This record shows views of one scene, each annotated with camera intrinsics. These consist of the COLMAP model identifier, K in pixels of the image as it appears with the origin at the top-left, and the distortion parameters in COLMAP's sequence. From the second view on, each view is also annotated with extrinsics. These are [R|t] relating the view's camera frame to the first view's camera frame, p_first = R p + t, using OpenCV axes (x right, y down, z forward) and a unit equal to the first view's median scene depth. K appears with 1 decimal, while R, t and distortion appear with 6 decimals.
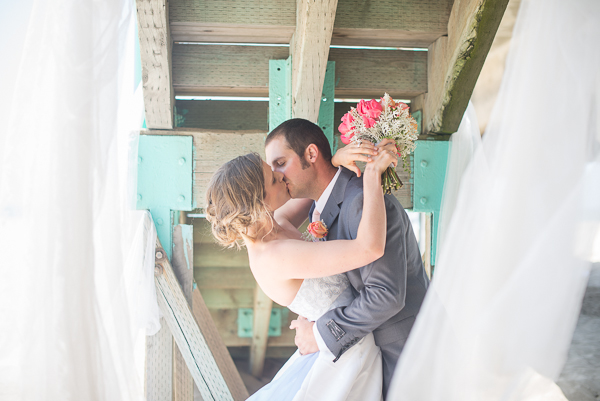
lens RADIAL K [[882.1, 0, 300.0], [0, 882.1, 200.5], [0, 0, 1]] dist [-0.201245, 0.187338]
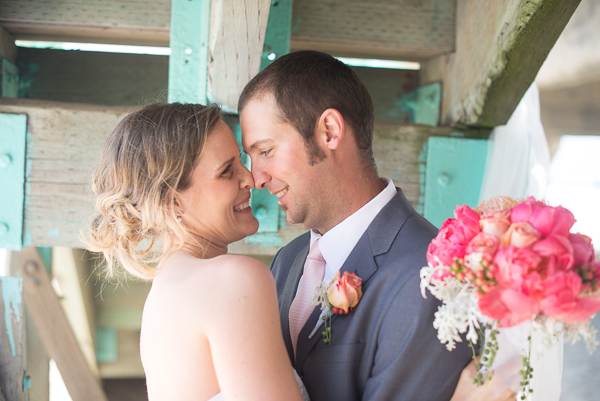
lens RADIAL K [[882.1, 0, 300.0], [0, 882.1, 200.5], [0, 0, 1]] dist [-0.201245, 0.187338]
pose [[0.998372, 0.038504, 0.042085, 0.026361], [-0.040538, 0.997995, 0.048611, -0.052422], [-0.040128, -0.050238, 0.997931, 0.447908]]
